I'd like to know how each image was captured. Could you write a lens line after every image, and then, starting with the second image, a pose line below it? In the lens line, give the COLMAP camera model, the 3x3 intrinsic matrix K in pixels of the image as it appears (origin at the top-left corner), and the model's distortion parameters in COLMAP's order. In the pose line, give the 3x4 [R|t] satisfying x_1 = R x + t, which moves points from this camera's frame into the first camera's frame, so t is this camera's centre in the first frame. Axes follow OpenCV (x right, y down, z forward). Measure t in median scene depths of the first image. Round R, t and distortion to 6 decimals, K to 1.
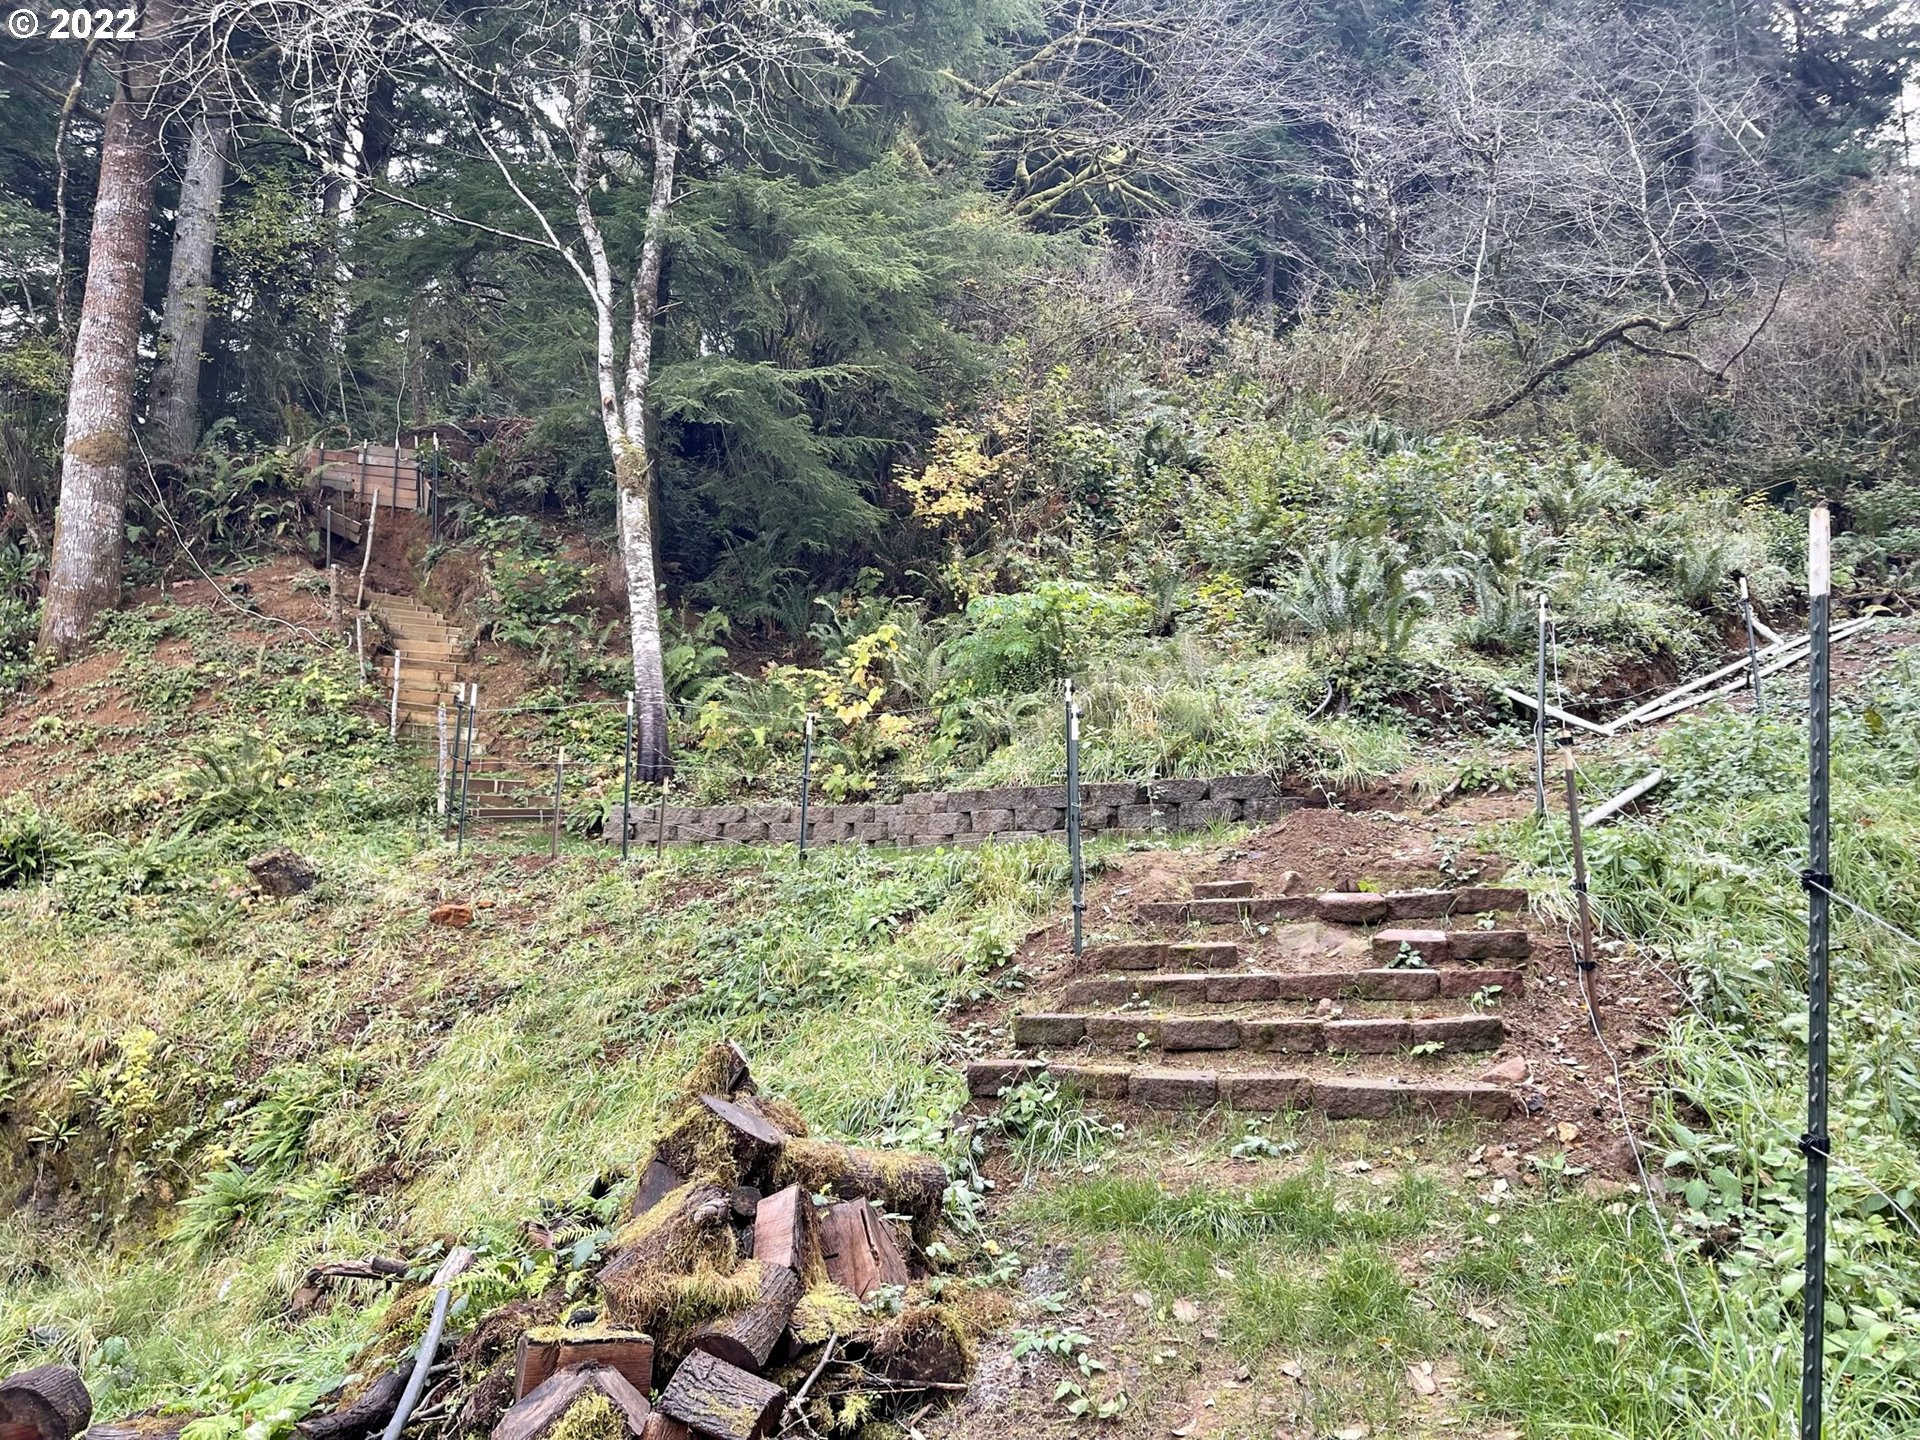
lens RADIAL K [[1760.0, 0, 959.8], [0, 1760.0, 720.9], [0, 0, 1]] dist [-0.008538, 0.000000]
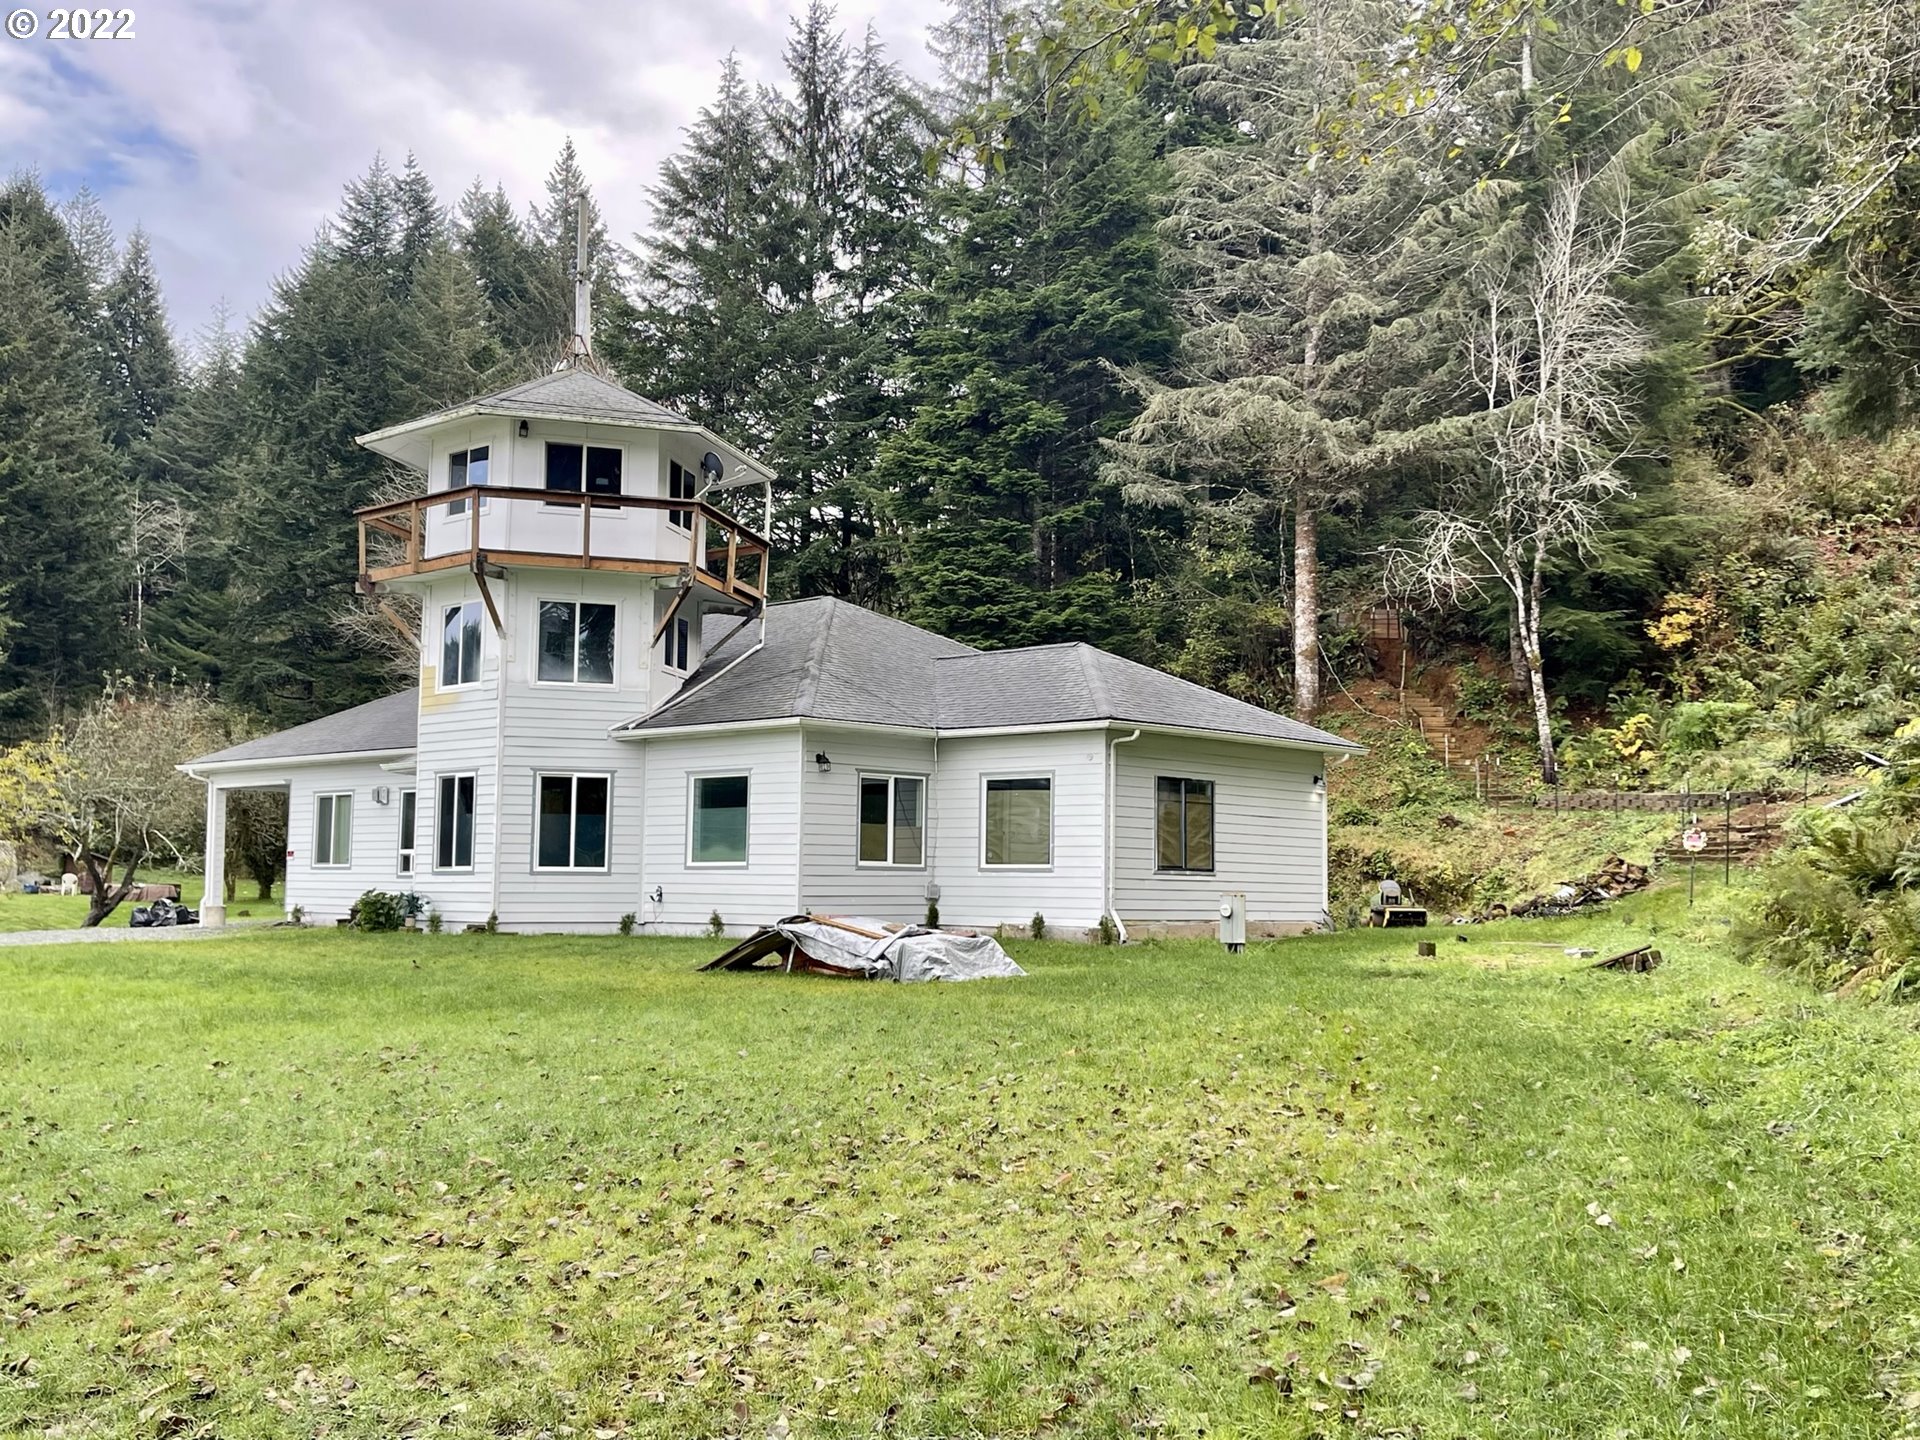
lens RADIAL K [[1760.0, 0, 965.0], [0, 1760.0, 719.6], [0, 0, 1]] dist [-0.008538, 0.000000]
pose [[0.912449, -0.033788, -0.407792, 0.100840], [0.051232, 0.998176, 0.031929, -0.182767], [0.405970, -0.050026, 0.912516, -1.700914]]
